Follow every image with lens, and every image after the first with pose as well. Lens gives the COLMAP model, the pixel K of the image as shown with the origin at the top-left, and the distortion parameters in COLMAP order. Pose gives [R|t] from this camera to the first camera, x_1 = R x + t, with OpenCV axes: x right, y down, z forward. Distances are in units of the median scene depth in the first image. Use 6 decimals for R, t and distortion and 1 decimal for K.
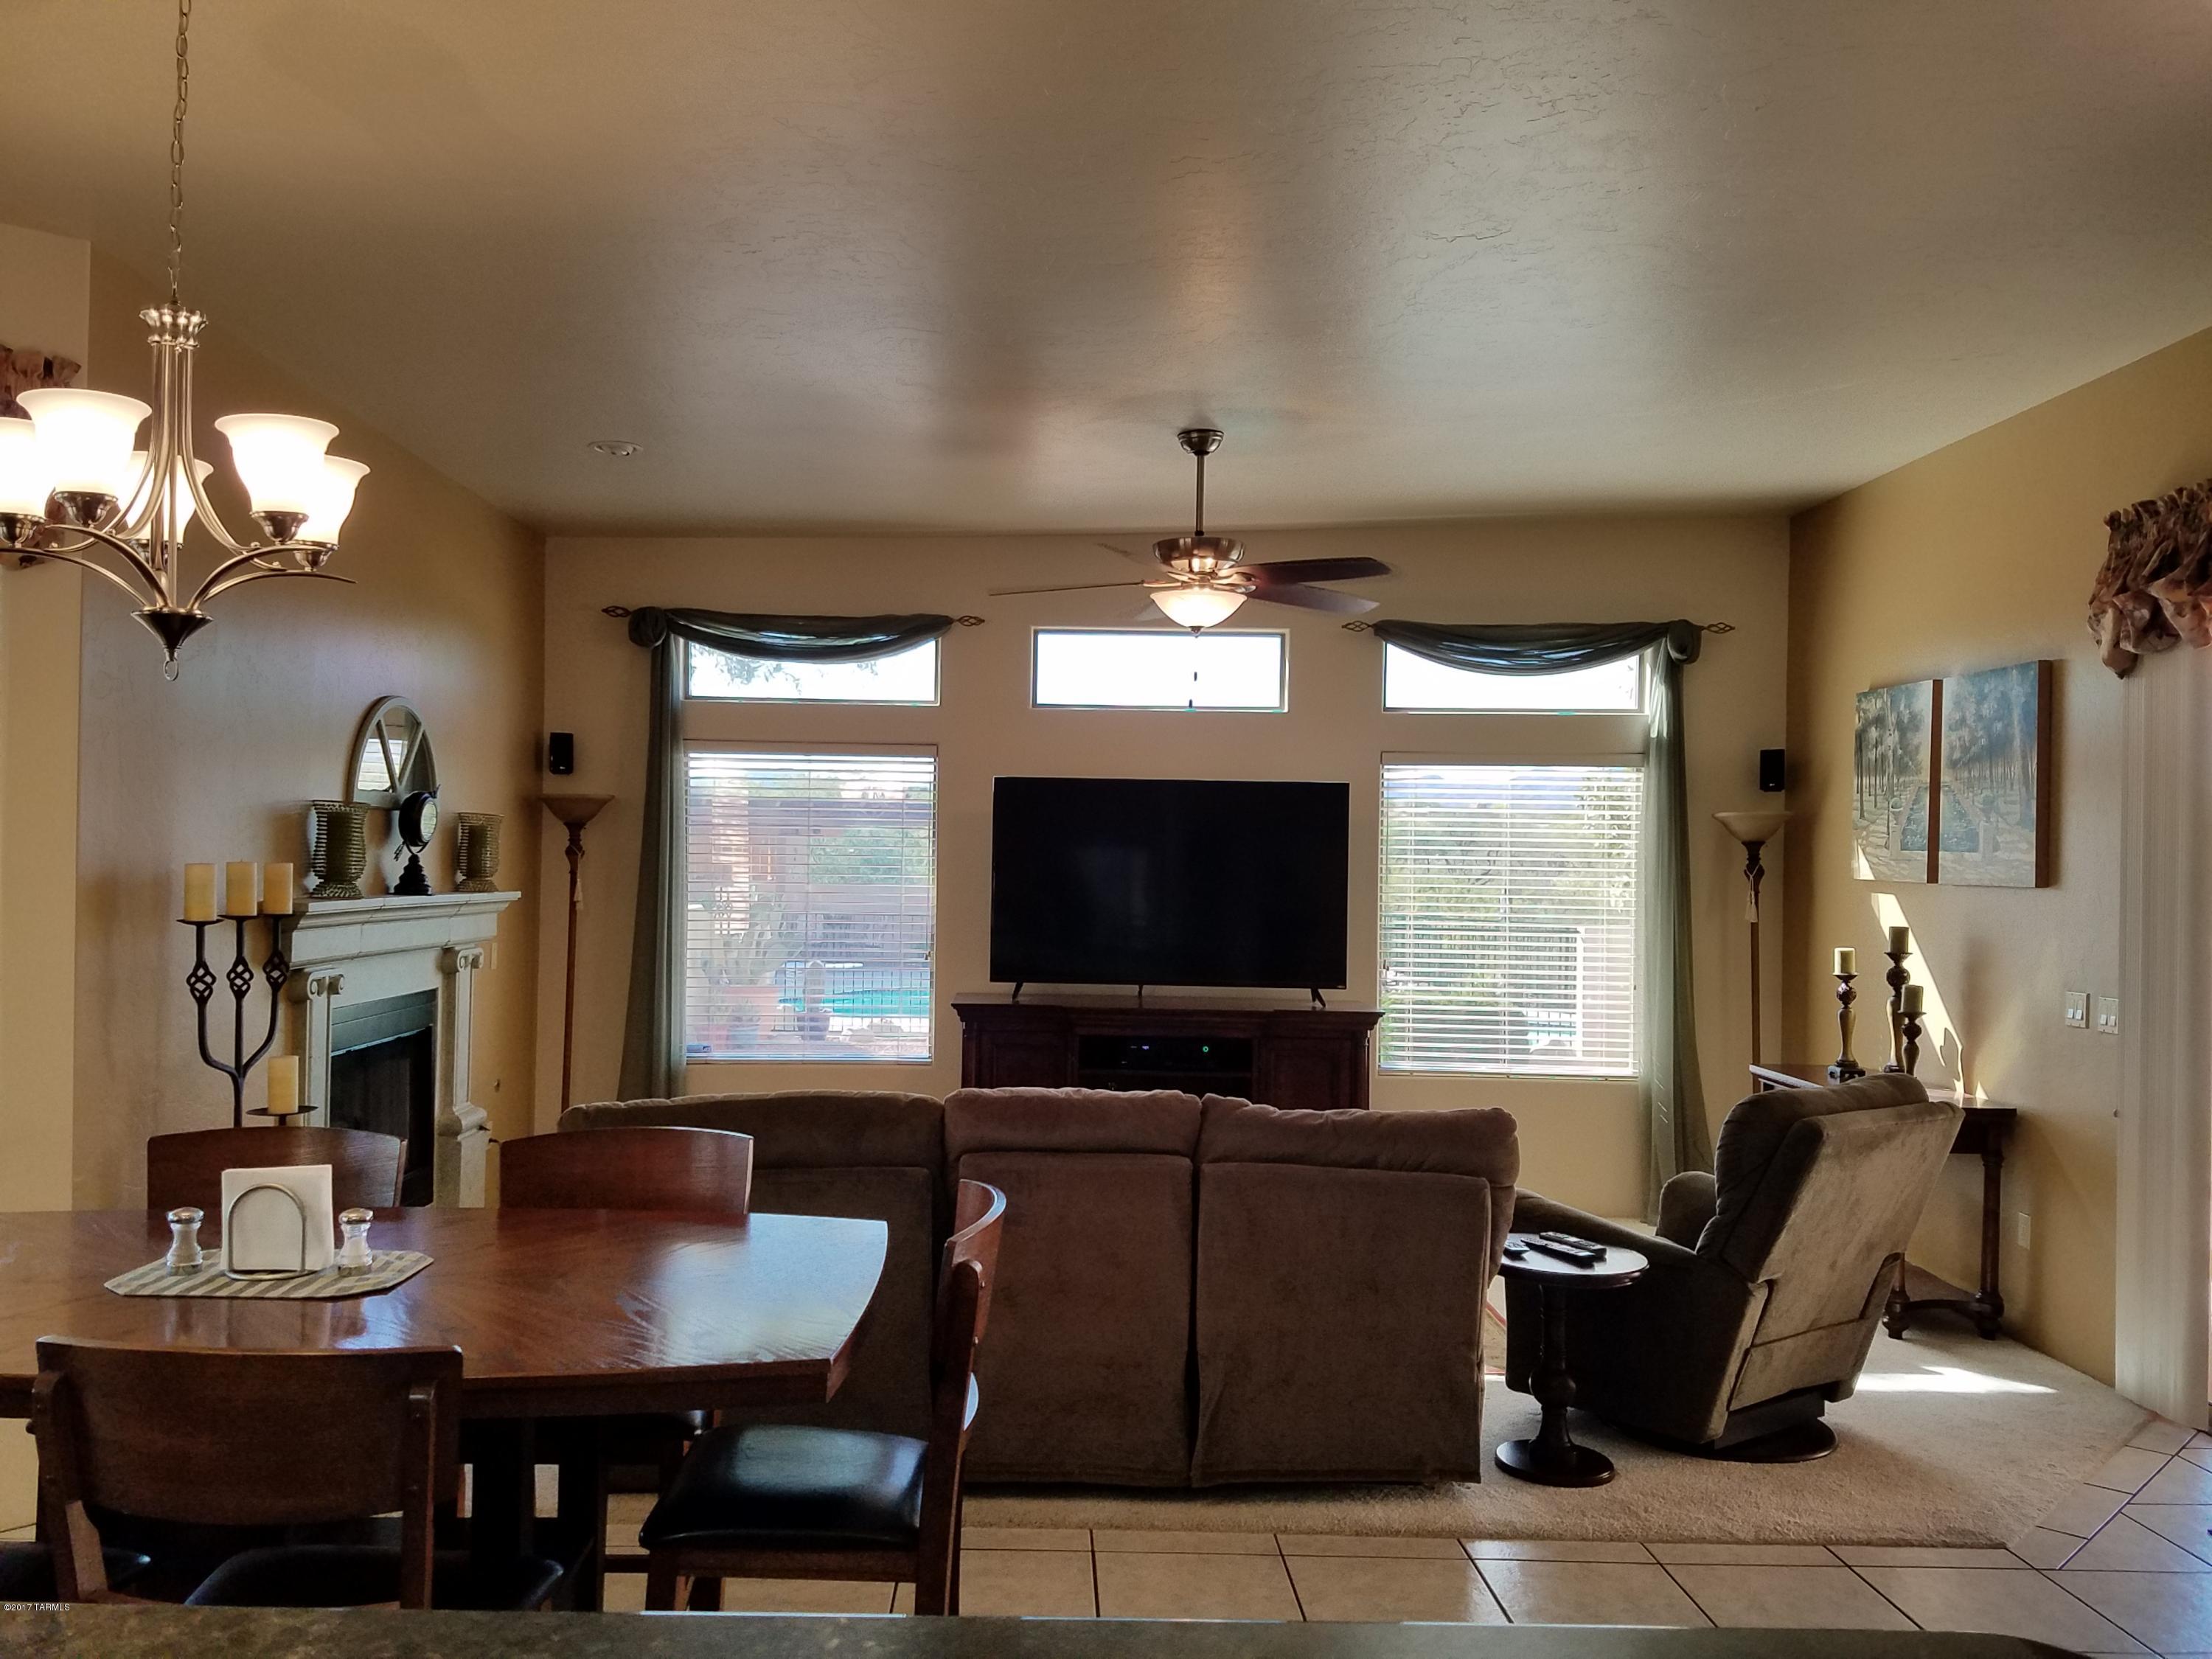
lens RADIAL K [[1678.6, 0, 1102.6], [0, 1678.6, 918.0], [0, 0, 1]] dist [0.289822, -0.575818]
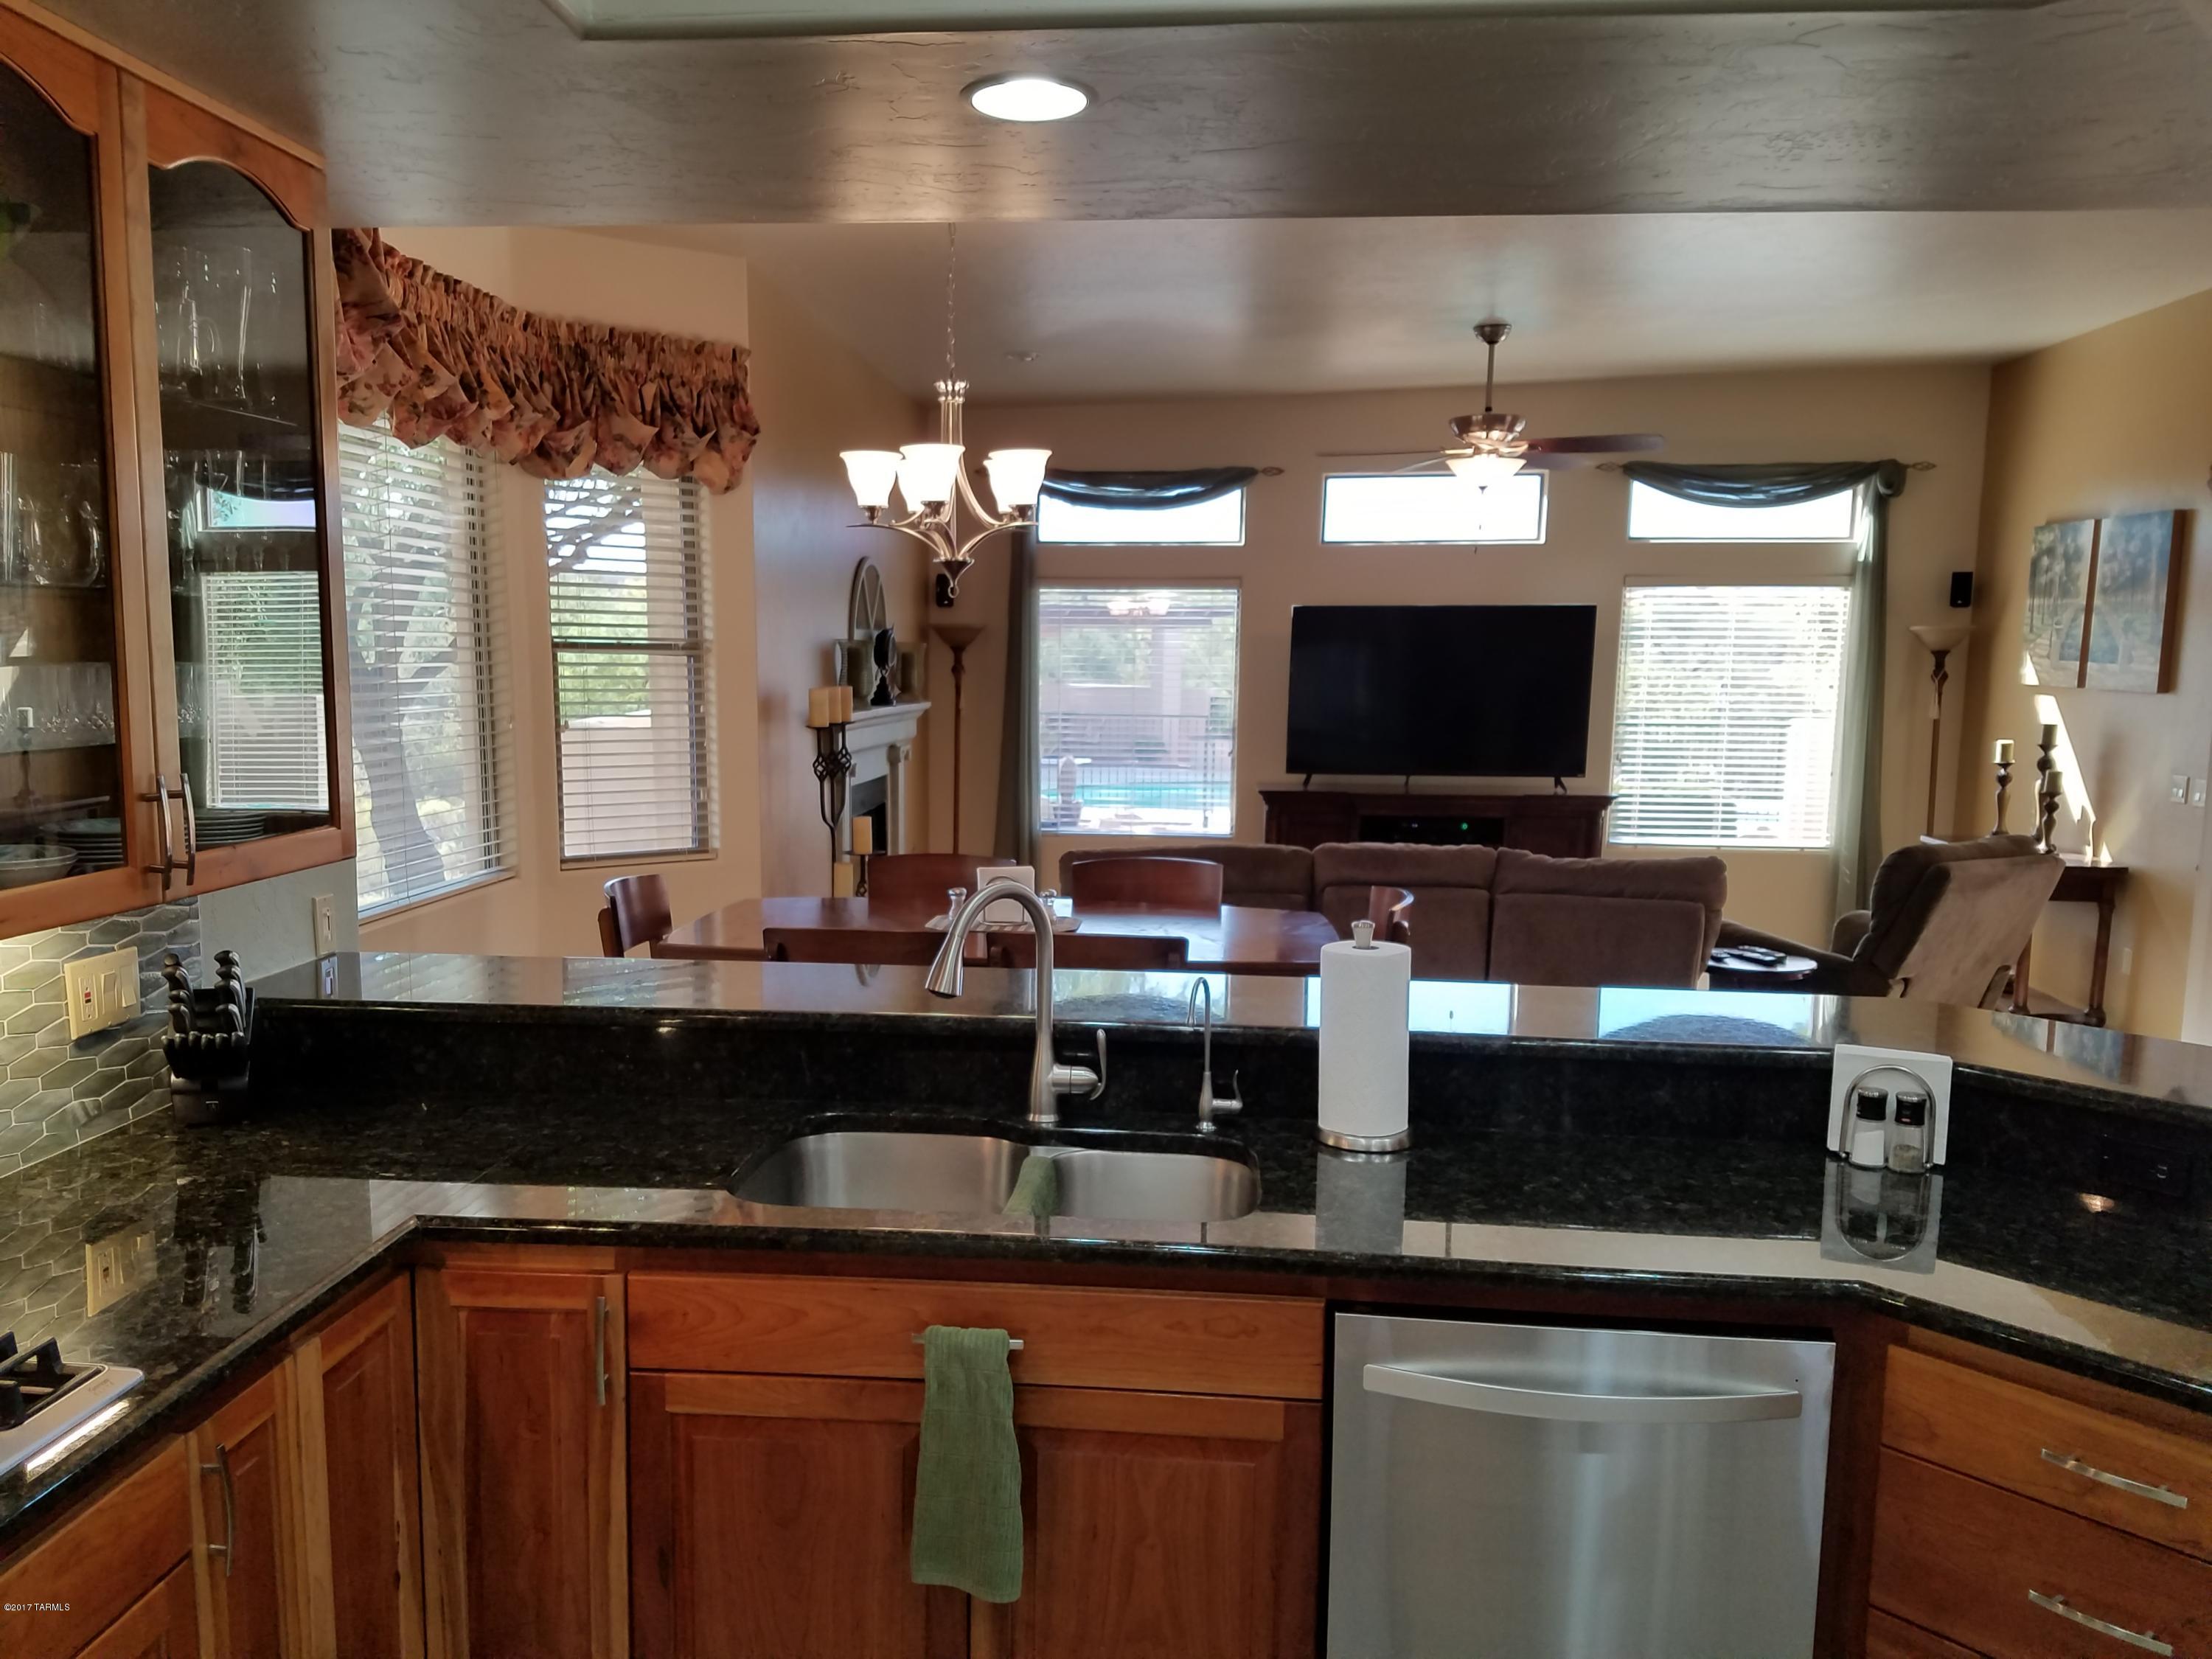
lens RADIAL K [[1653.5, 0, 1096.7], [0, 1653.5, 938.4], [0, 0, 1]] dist [0.243821, -0.368018]
pose [[0.993654, 0.013818, -0.111626, -0.074643], [0.001404, 0.990824, 0.135149, -0.009018], [0.112469, -0.134448, 0.984517, -0.286488]]
